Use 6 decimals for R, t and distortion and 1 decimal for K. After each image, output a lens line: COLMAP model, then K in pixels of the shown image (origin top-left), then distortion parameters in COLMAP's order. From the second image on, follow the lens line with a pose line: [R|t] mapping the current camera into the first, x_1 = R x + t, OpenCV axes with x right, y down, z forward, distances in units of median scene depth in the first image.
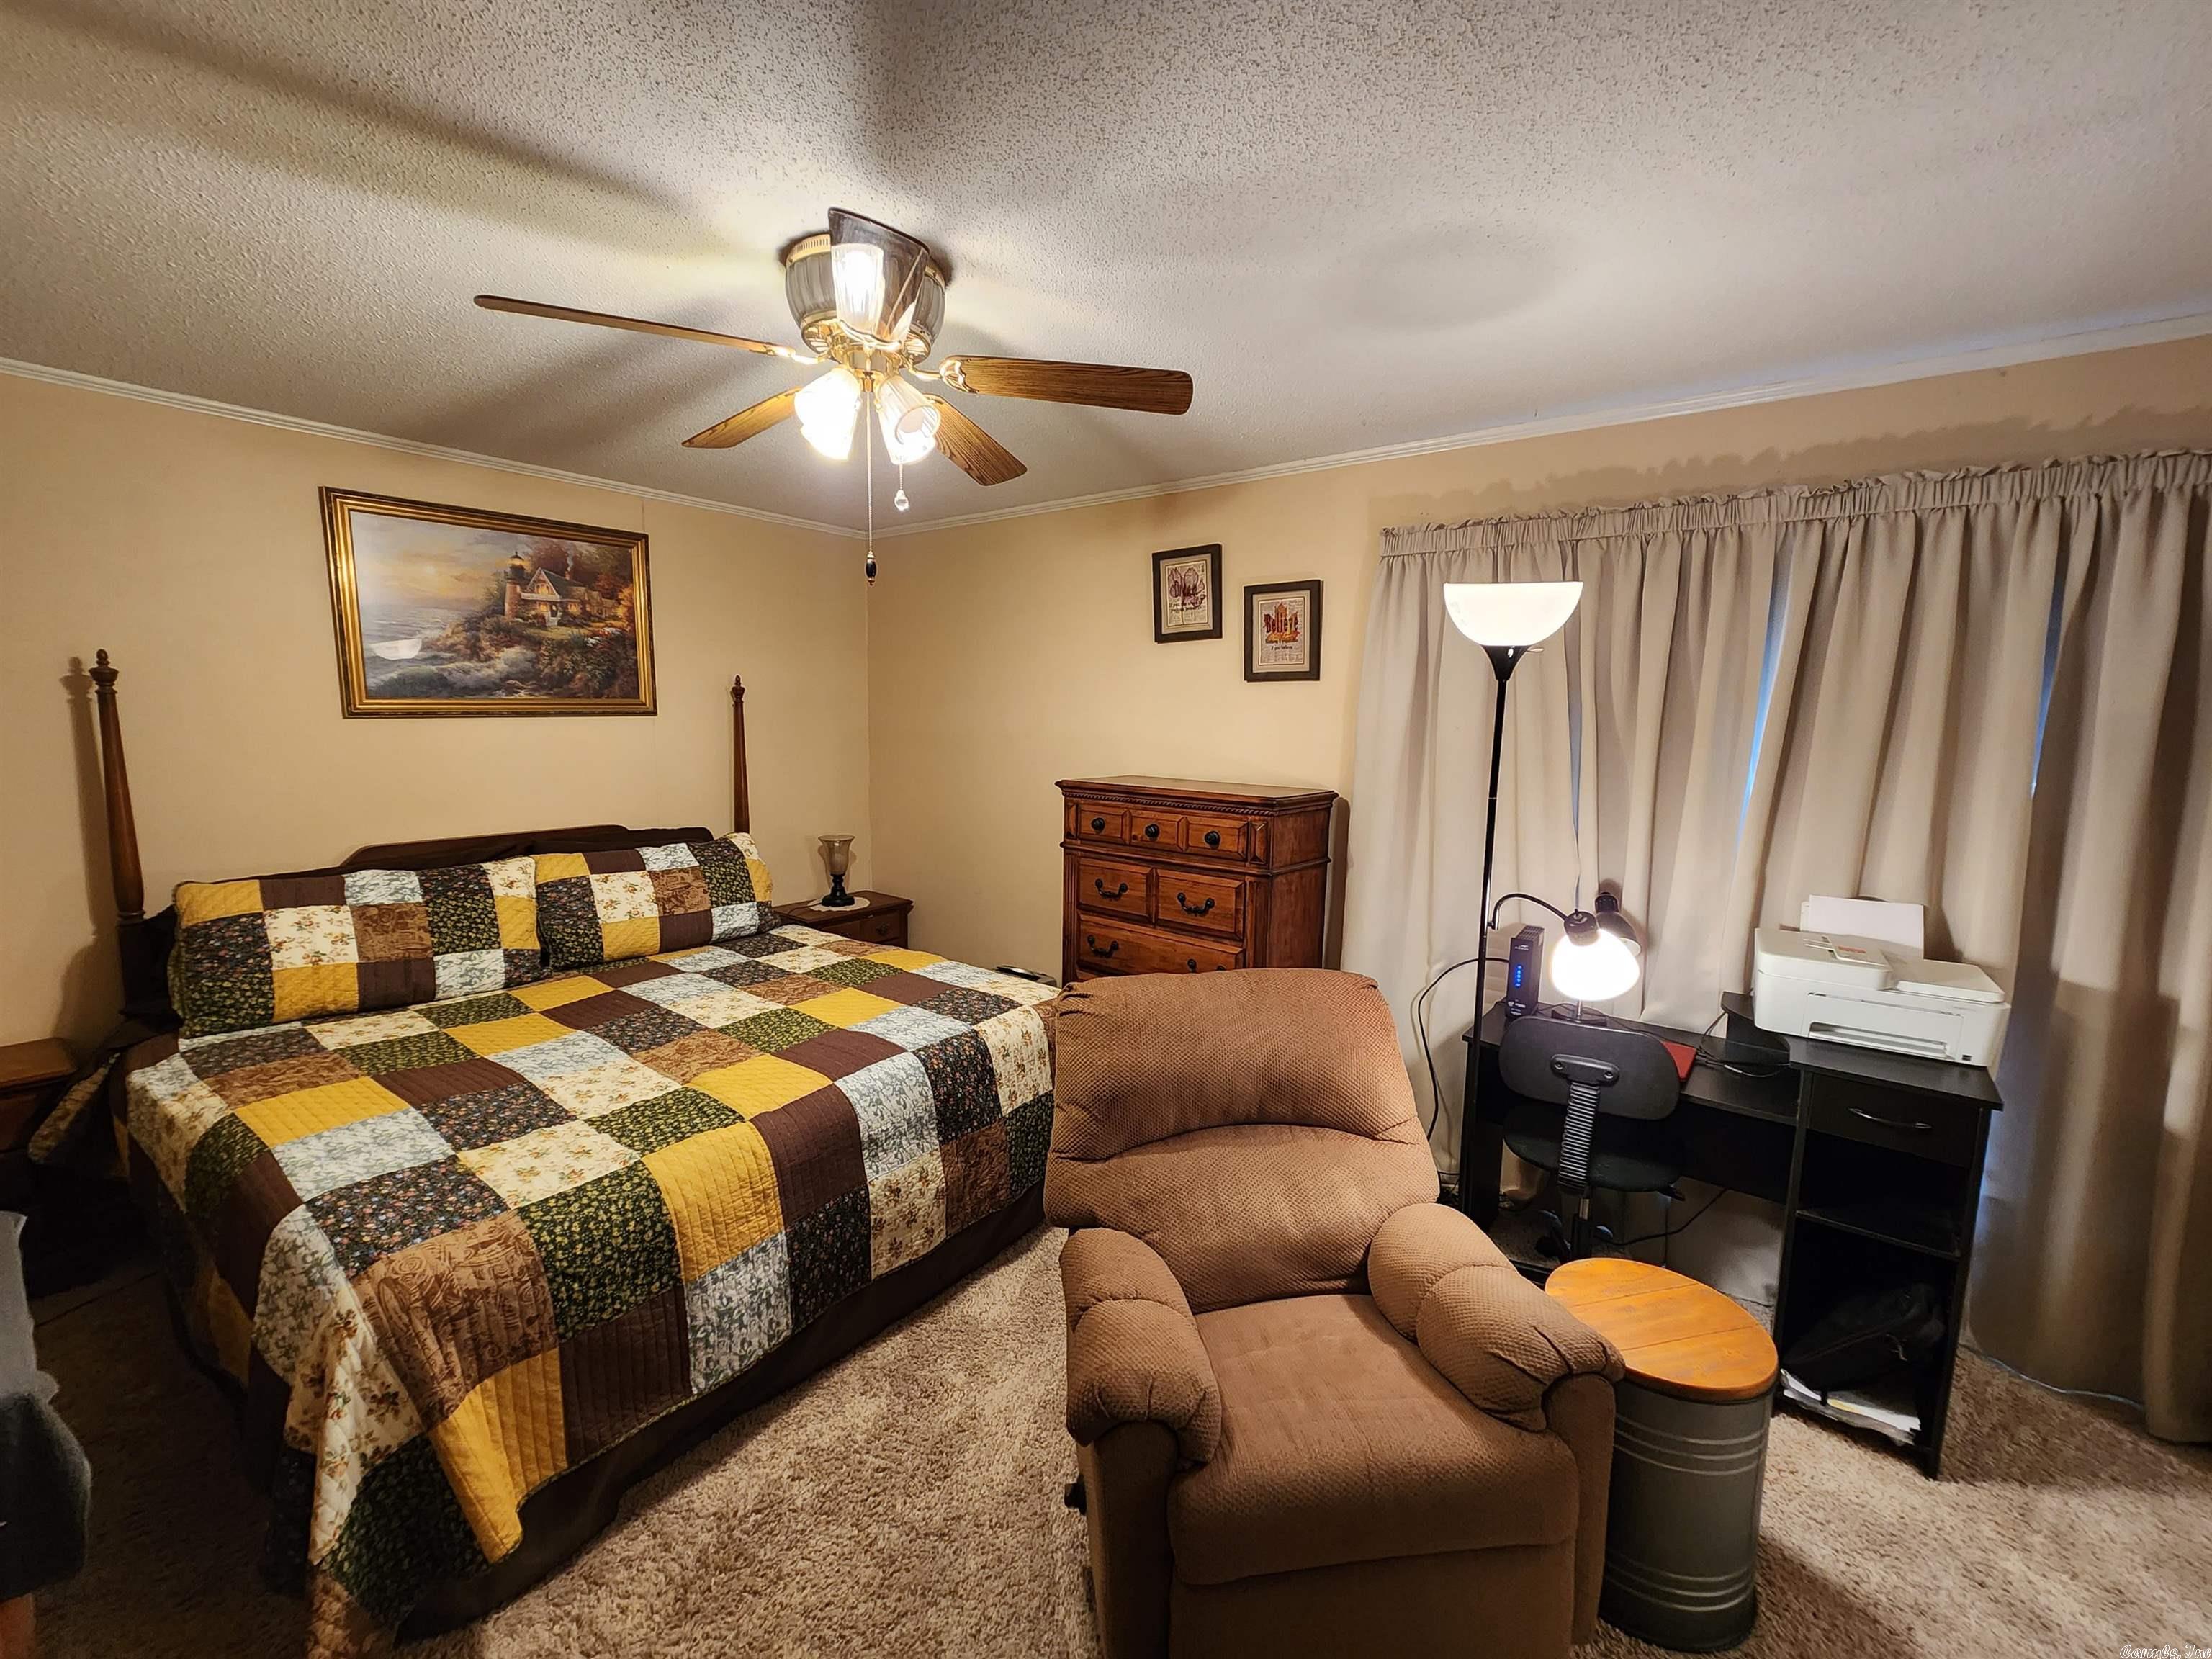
lens RADIAL K [[906.8, 0, 1110.1], [0, 906.8, 828.6], [0, 0, 1]] dist [-0.001143, 0.000417]
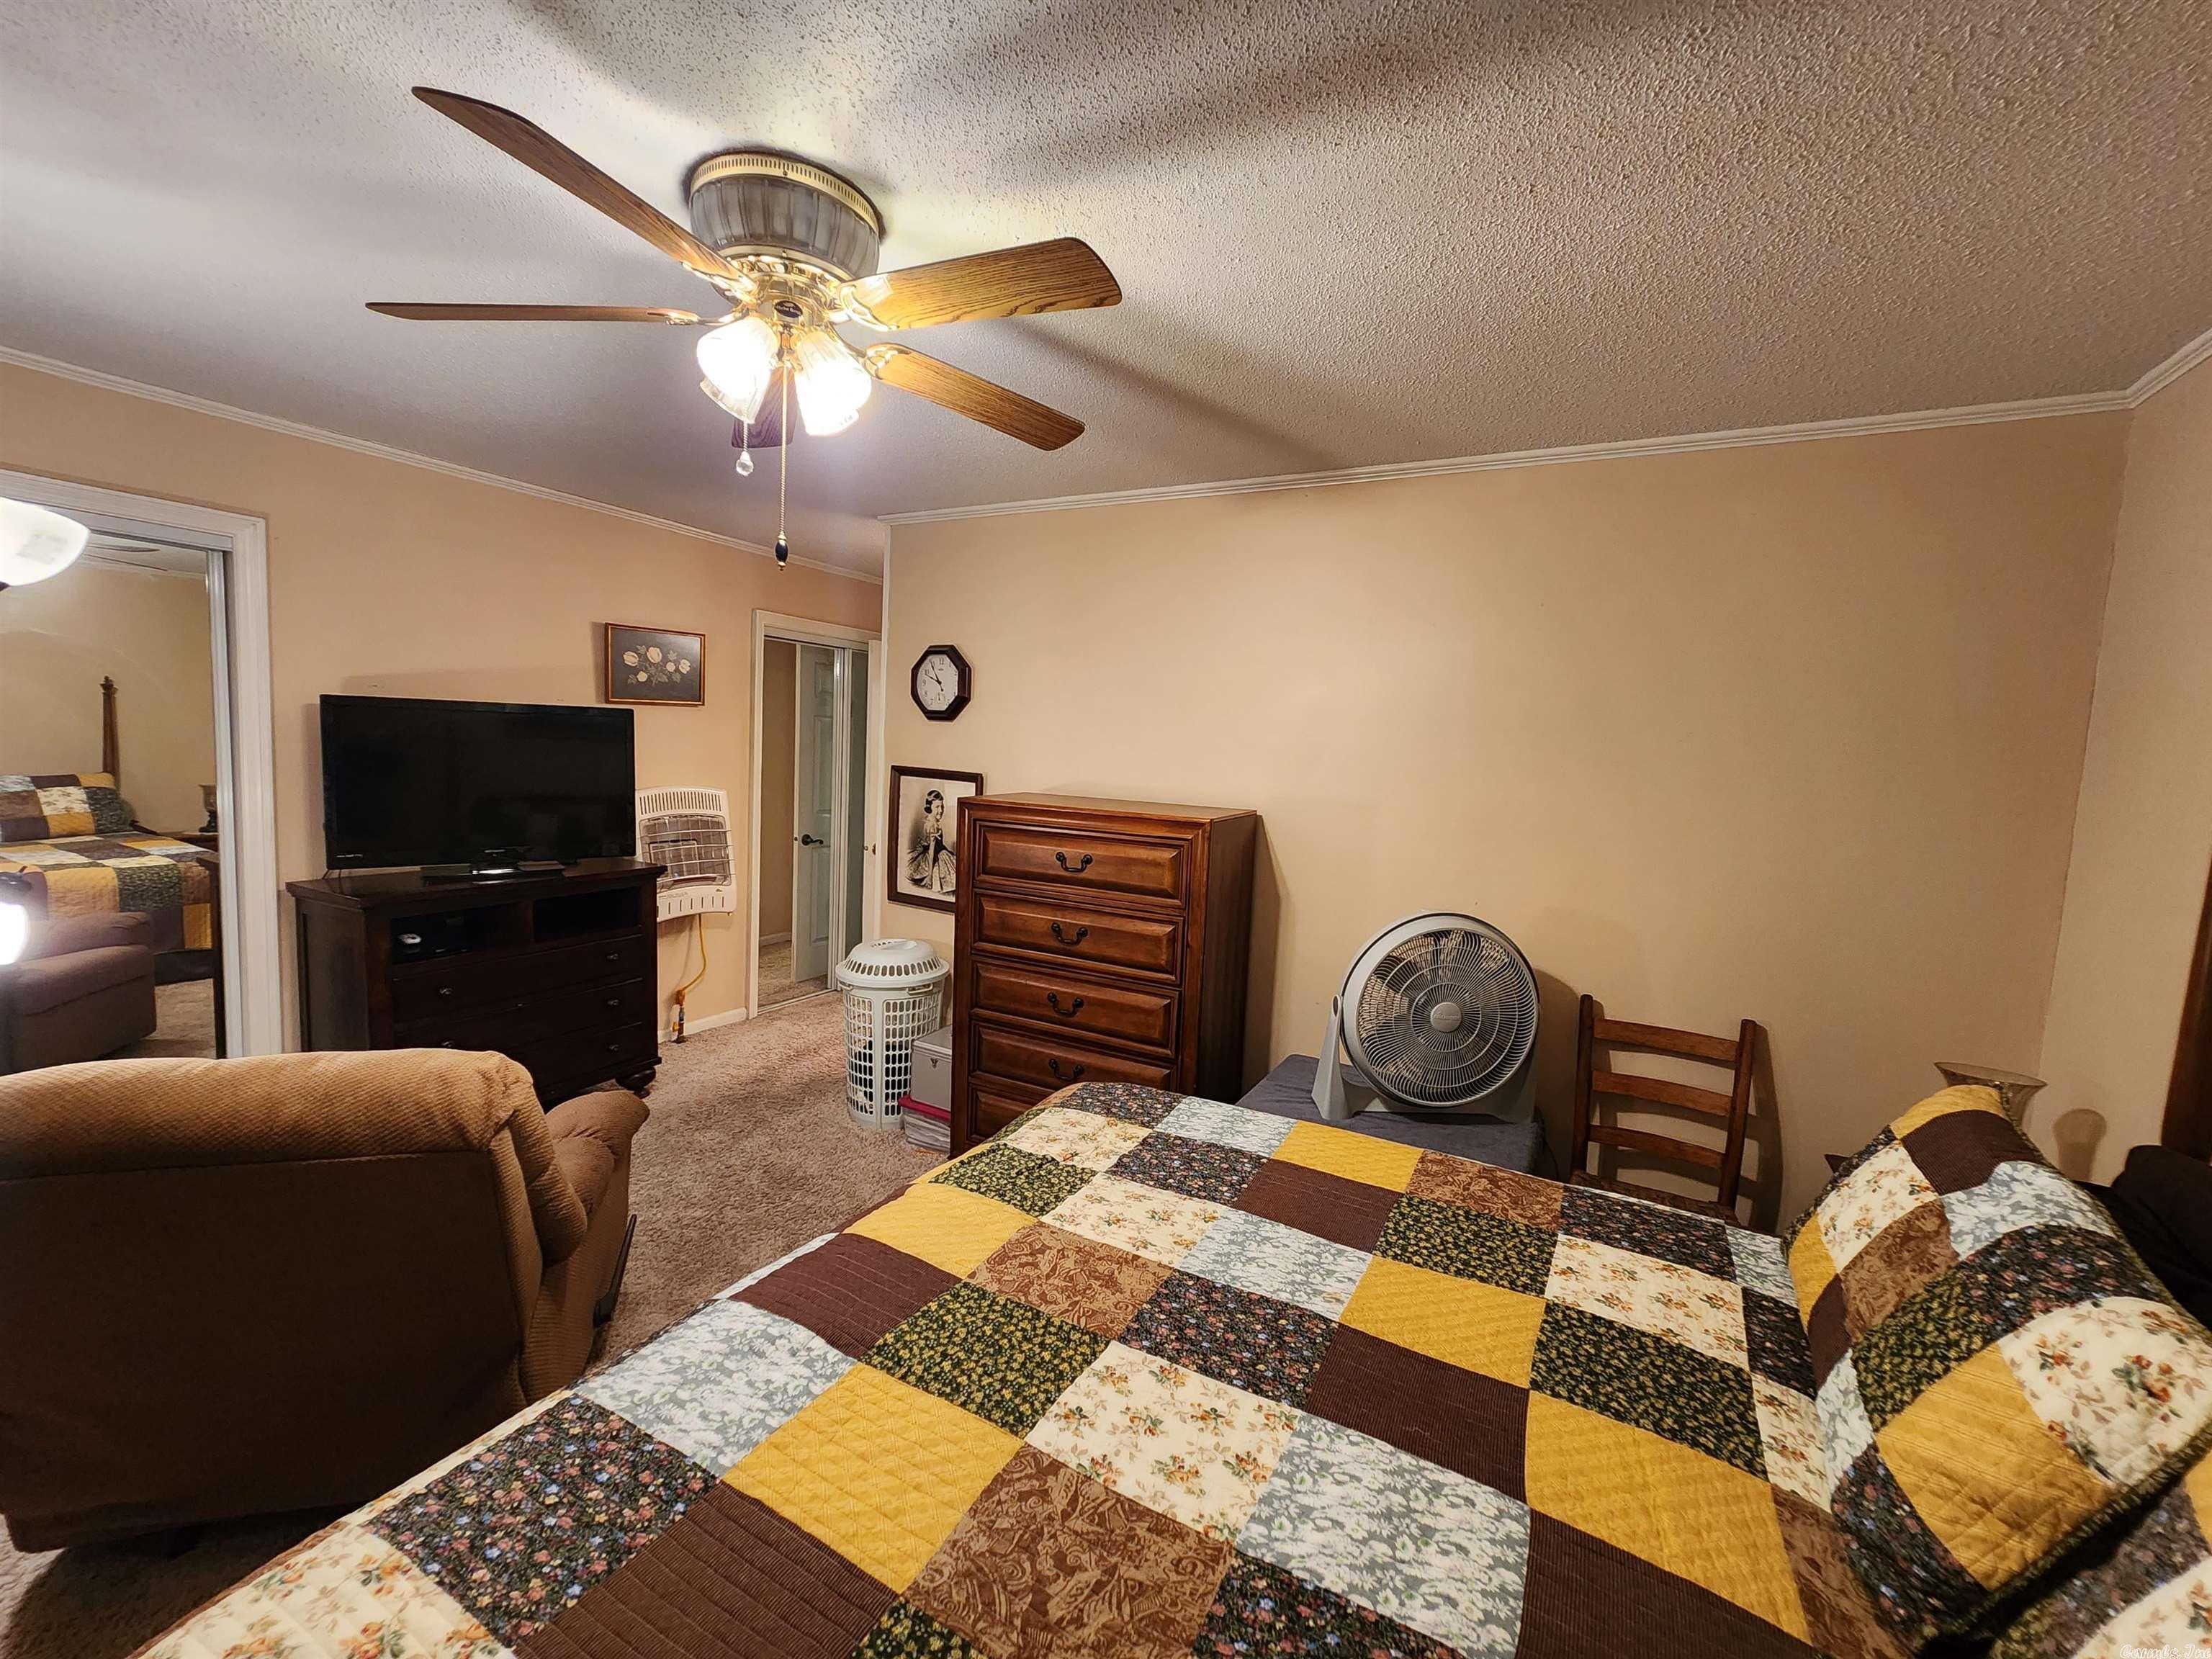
lens RADIAL K [[906.8, 0, 1110.1], [0, 906.8, 828.6], [0, 0, 1]] dist [-0.001143, 0.000417]
pose [[-0.988267, -0.050816, -0.144037, -0.363966], [-0.081324, 0.973310, 0.214600, -0.193384], [0.129287, 0.223796, -0.966023, 1.523221]]
